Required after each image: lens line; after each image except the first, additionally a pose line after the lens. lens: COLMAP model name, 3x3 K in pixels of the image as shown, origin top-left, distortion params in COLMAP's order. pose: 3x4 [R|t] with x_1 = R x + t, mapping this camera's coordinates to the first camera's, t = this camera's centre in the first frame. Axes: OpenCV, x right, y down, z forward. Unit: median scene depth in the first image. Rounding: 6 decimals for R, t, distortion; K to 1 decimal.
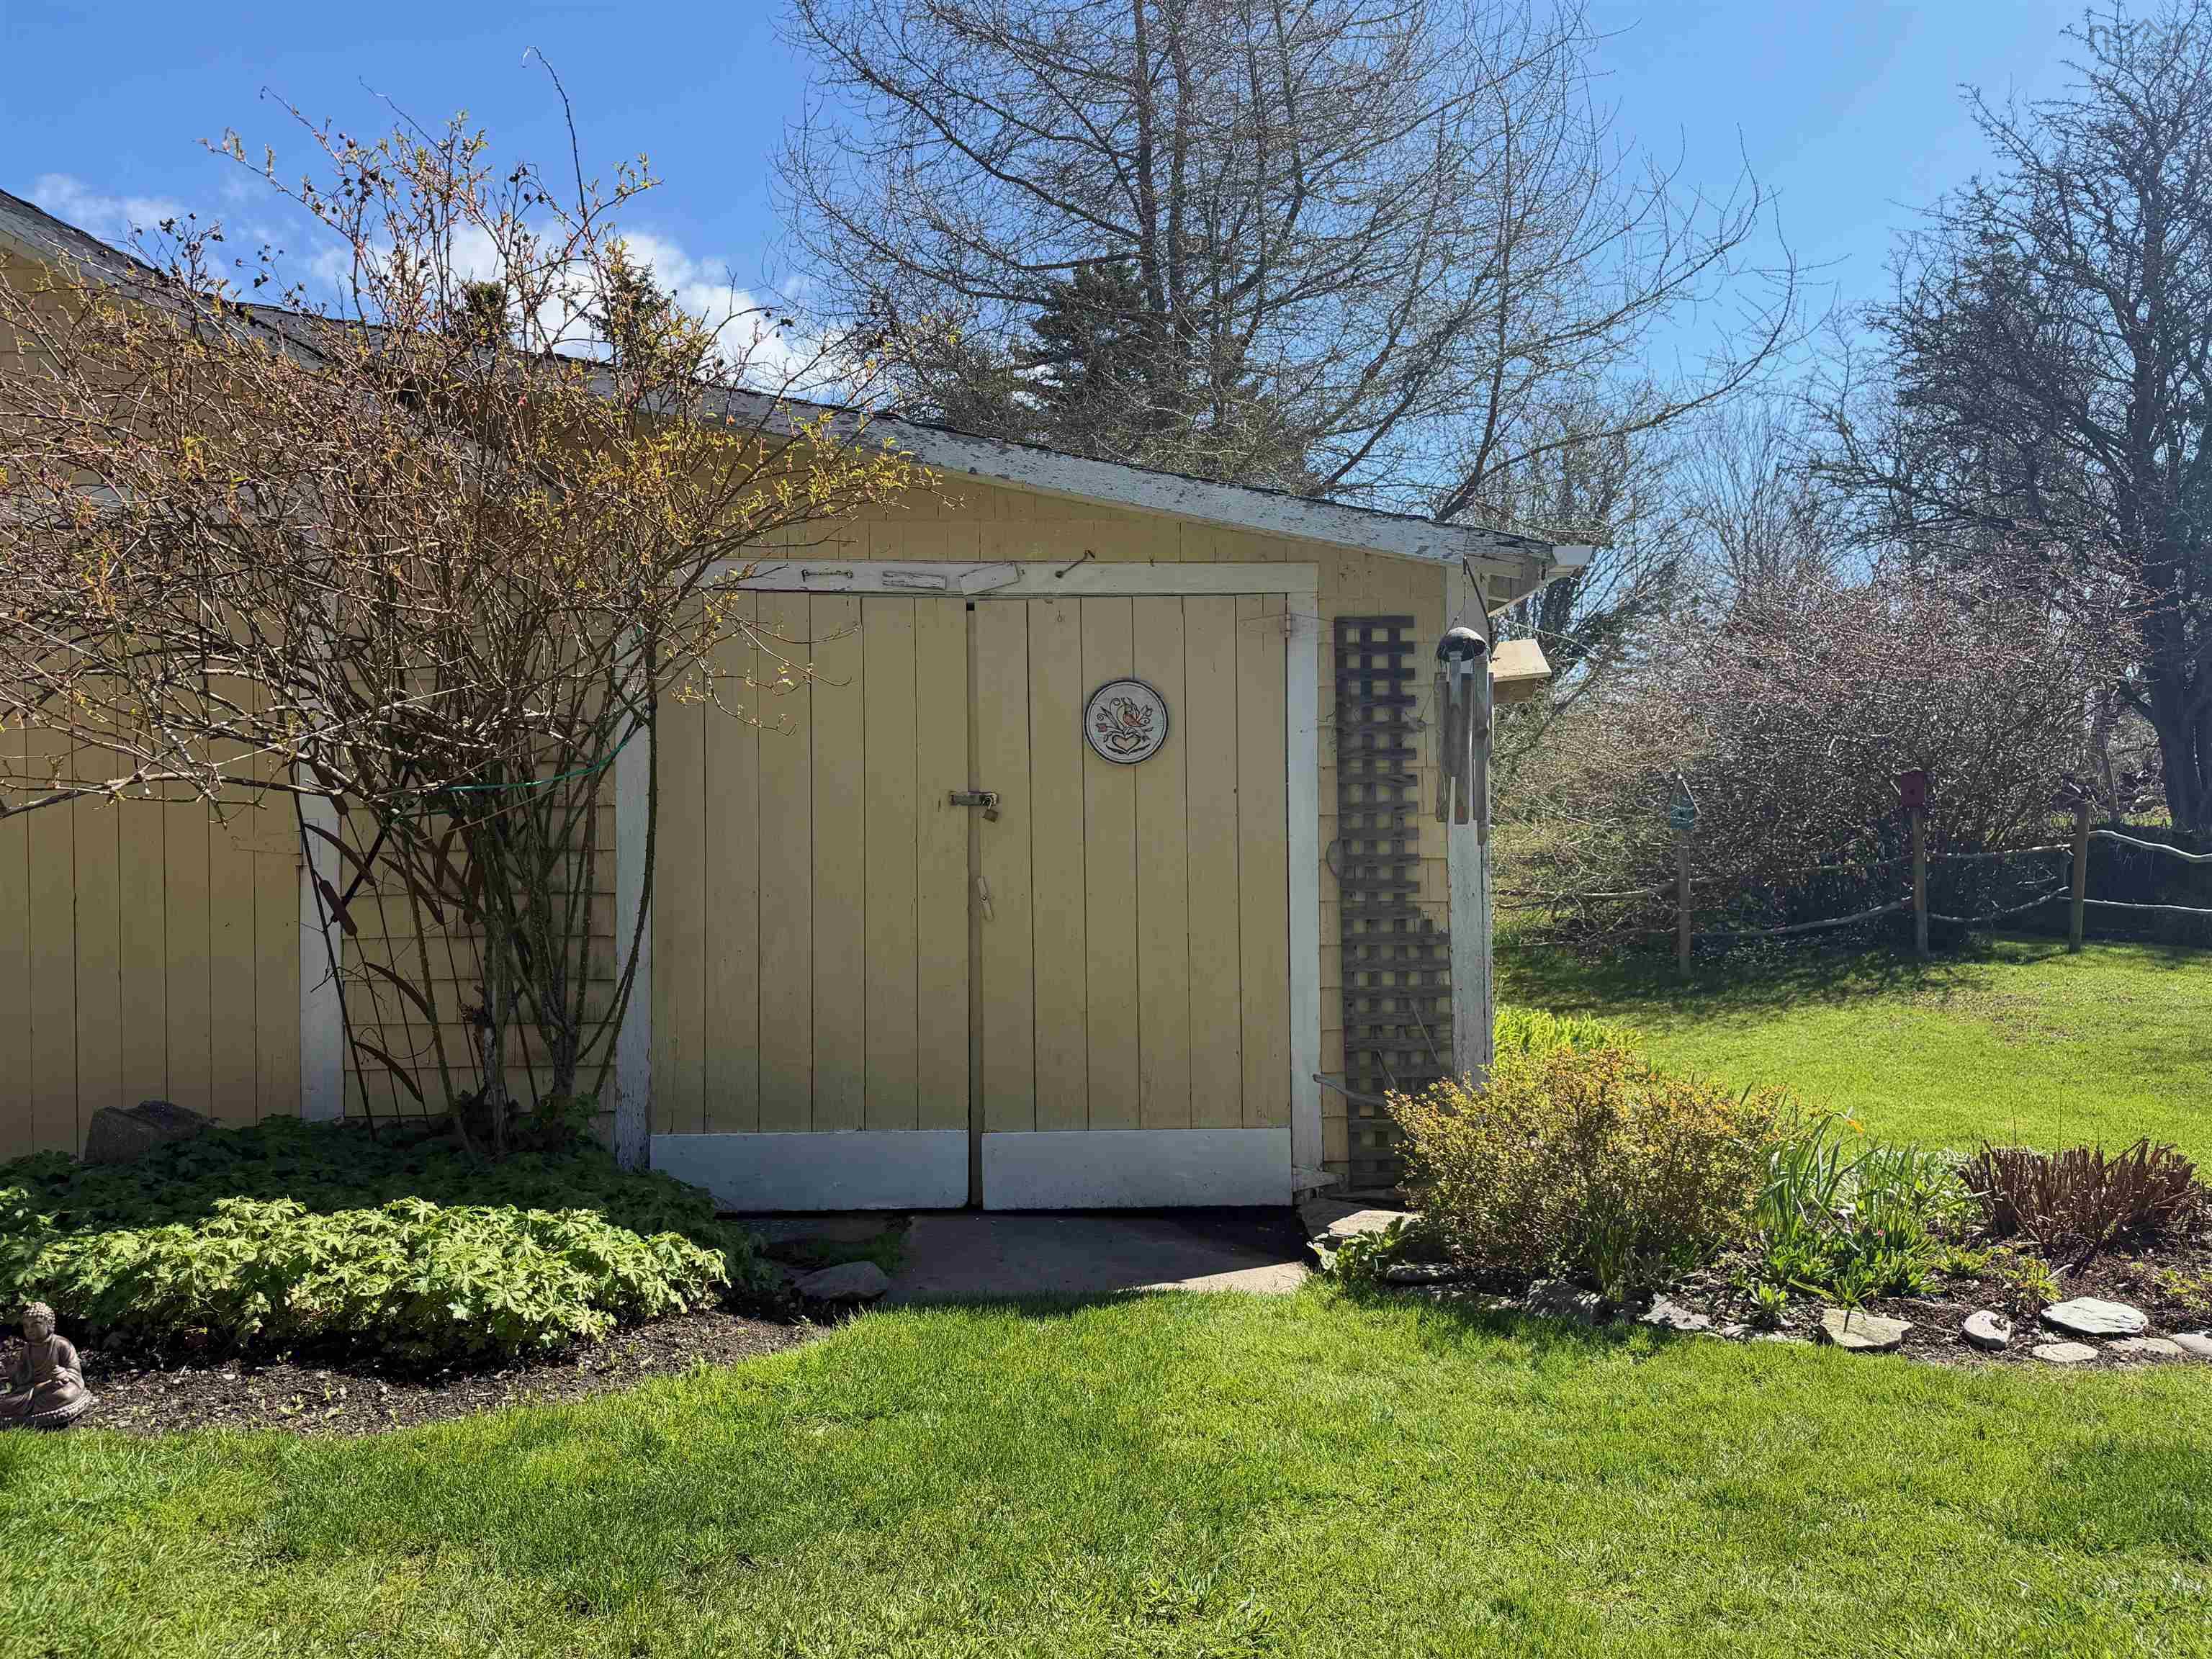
lens RADIAL K [[1522.6, 0, 1043.8], [0, 1522.6, 847.6], [0, 0, 1]] dist [0.083288, -0.010509]
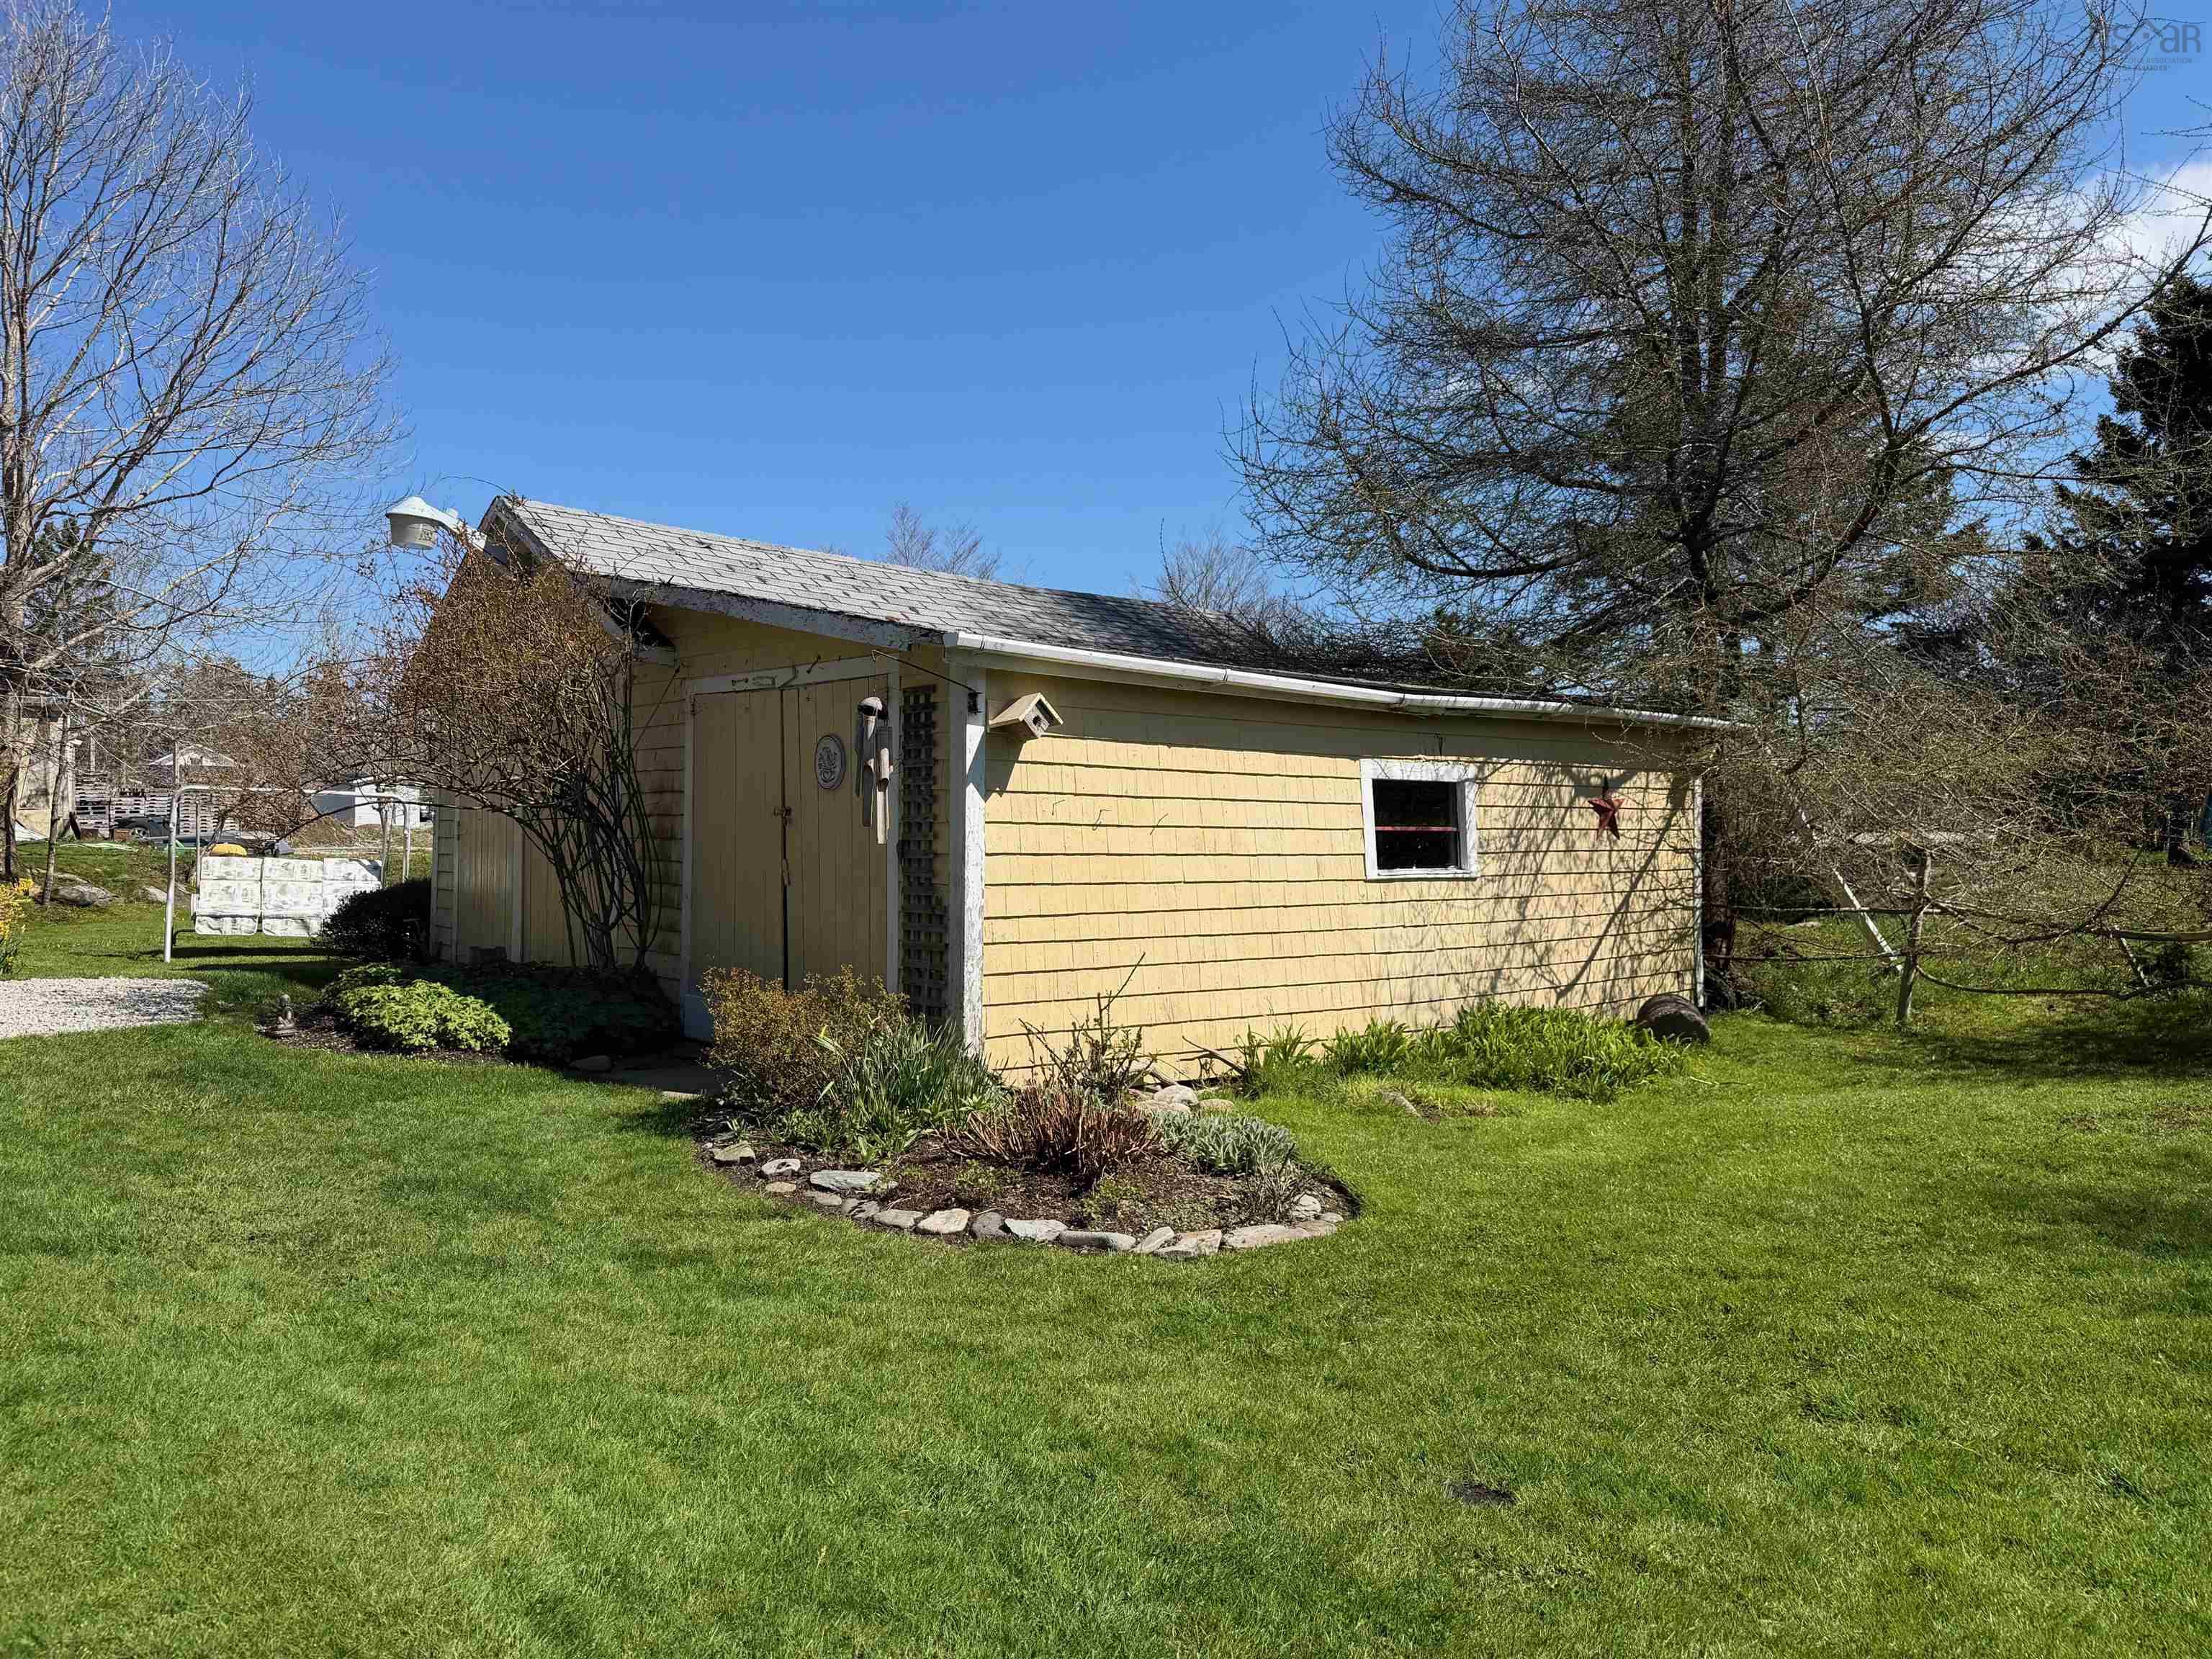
lens RADIAL K [[1522.6, 0, 1100.5], [0, 1522.6, 834.3], [0, 0, 1]] dist [0.083288, -0.010509]
pose [[0.641214, 0.017470, -0.767163, 1.441663], [-0.025998, 0.999661, 0.001035, -0.016706], [0.766921, 0.019281, 0.641451, 0.206224]]
